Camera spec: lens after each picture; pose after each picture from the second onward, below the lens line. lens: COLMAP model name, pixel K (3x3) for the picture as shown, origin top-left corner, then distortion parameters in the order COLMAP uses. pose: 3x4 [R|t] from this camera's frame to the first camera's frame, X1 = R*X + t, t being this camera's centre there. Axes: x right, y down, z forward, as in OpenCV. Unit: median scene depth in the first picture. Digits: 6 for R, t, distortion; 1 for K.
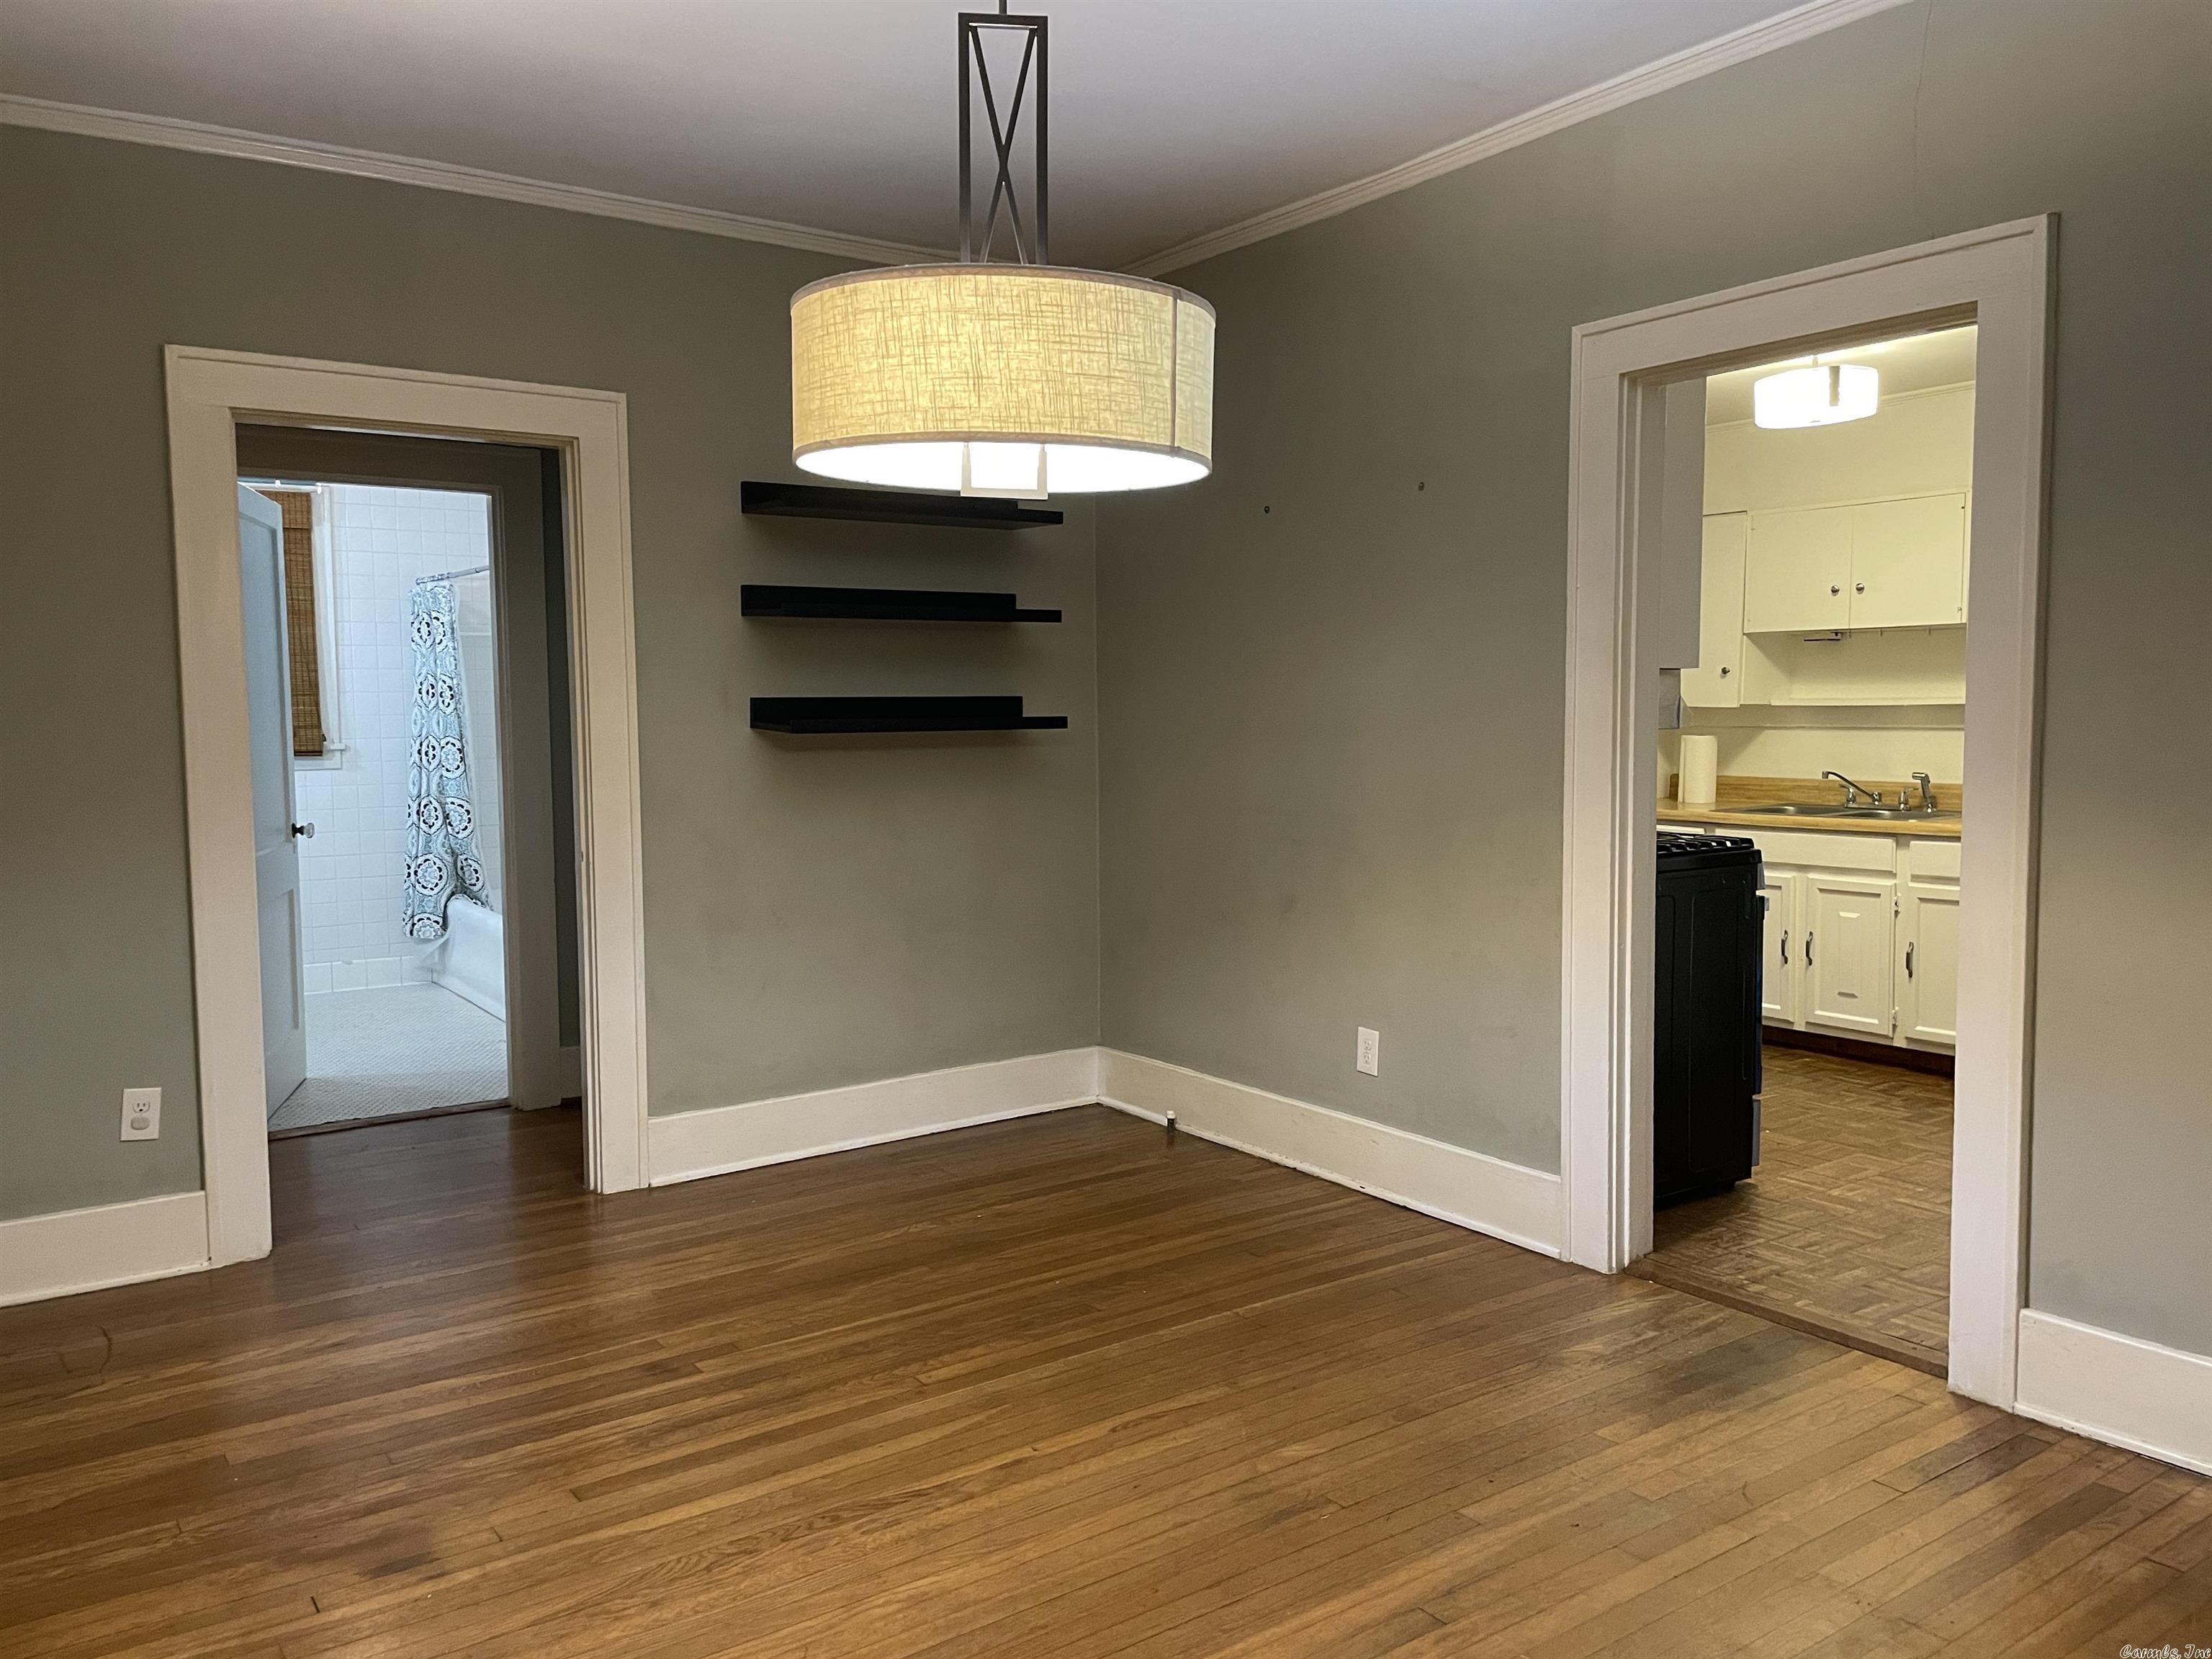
lens RADIAL K [[1684.6, 0, 1104.4], [0, 1684.6, 818.7], [0, 0, 1]] dist [0.013584, 0.000409]
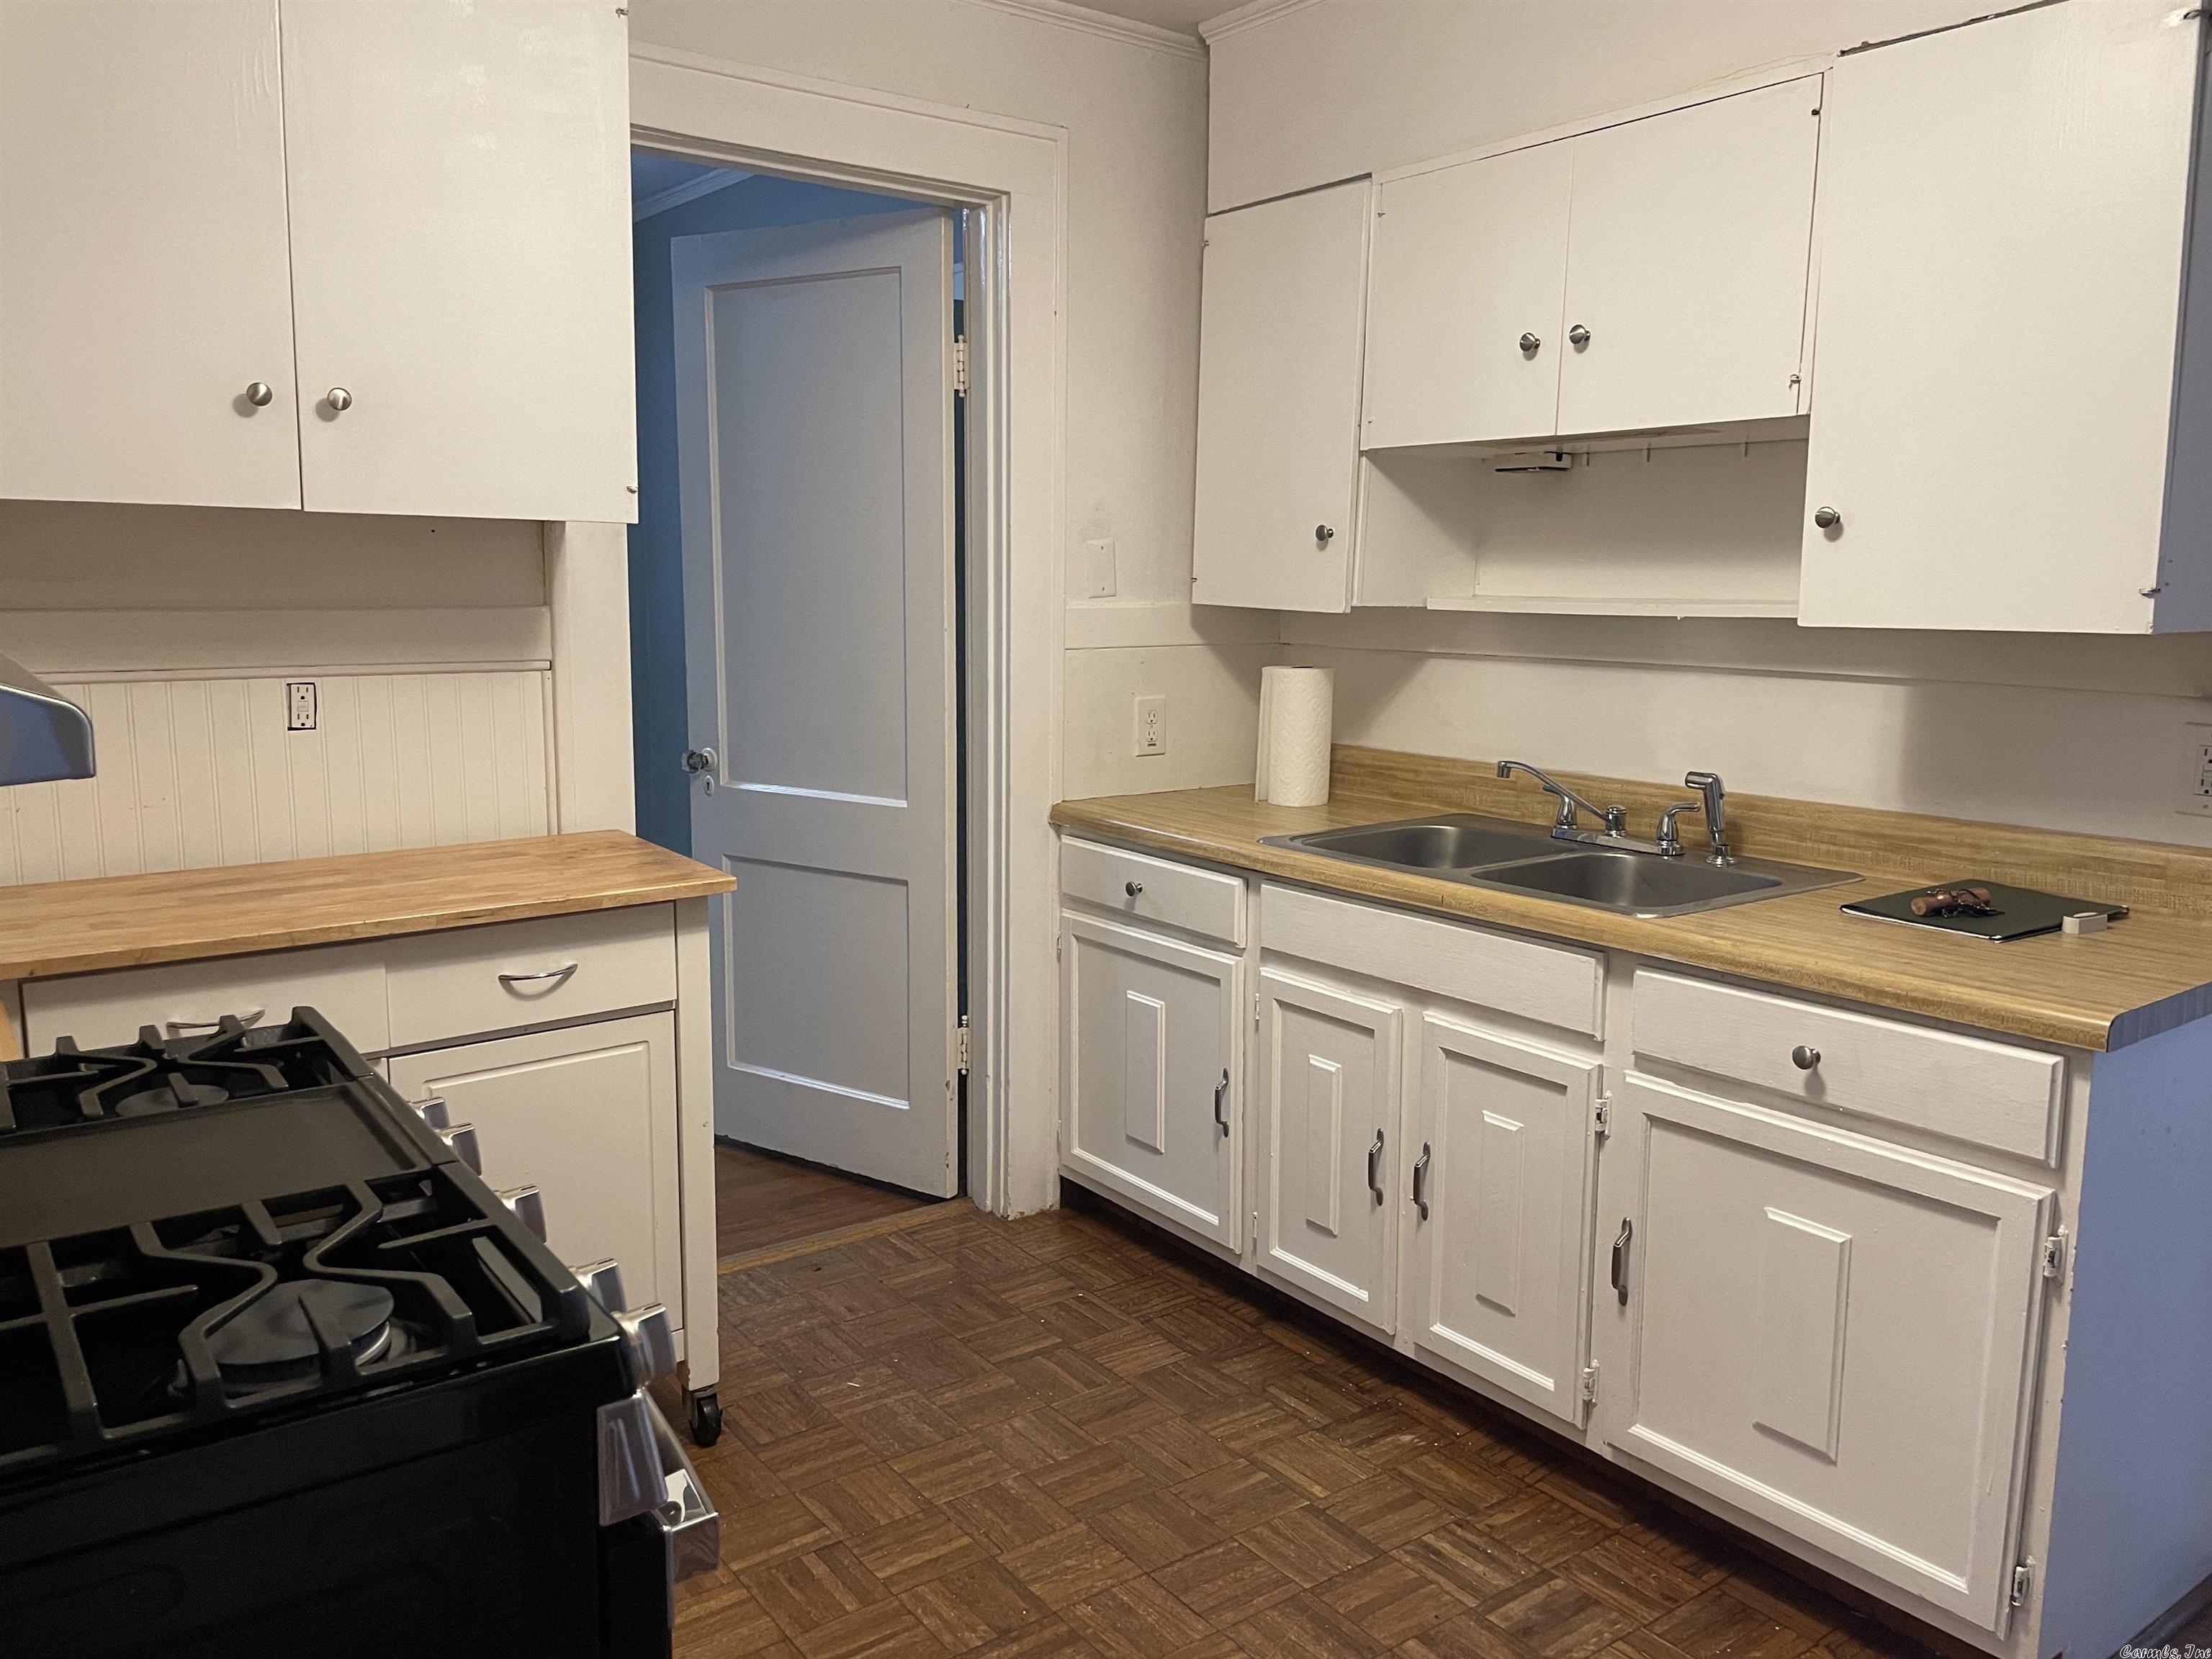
lens RADIAL K [[1684.6, 0, 1107.3], [0, 1684.6, 829.5], [0, 0, 1]] dist [0.013584, 0.000409]
pose [[0.999448, 0.015724, 0.029262, 0.323577], [-0.017909, 0.996949, 0.075970, -0.043959], [-0.027978, -0.076453, 0.996681, 0.581464]]
